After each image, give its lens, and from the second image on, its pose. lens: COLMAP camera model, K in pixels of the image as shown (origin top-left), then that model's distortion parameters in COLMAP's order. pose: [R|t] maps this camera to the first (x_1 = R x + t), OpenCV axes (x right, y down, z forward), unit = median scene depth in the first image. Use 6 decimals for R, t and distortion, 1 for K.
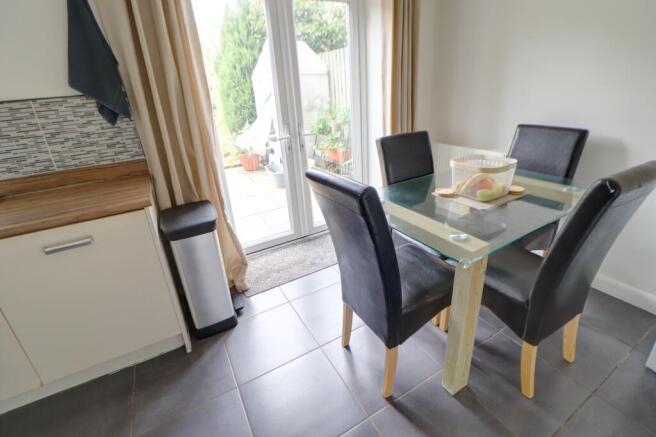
lens RADIAL K [[312.0, 0, 322.5], [0, 312.0, 208.4], [0, 0, 1]] dist [-0.008860, -0.011734]
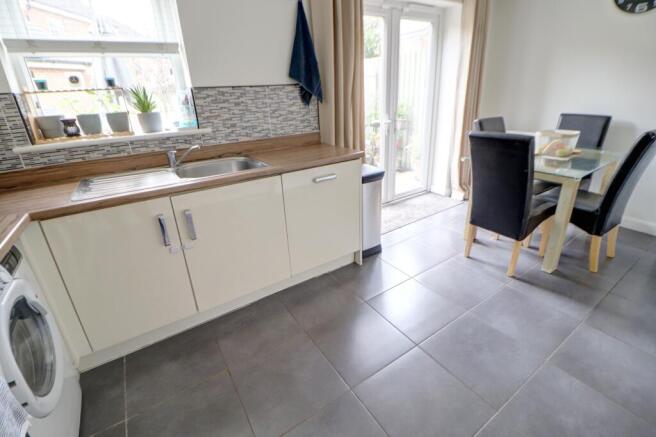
lens RADIAL K [[312.0, 0, 329.6], [0, 312.0, 203.8], [0, 0, 1]] dist [-0.008860, -0.011734]
pose [[0.996765, -0.005760, 0.080164, -0.725776], [0.006861, 0.999886, -0.013470, 0.208640], [-0.080078, 0.013976, 0.996691, -0.451018]]
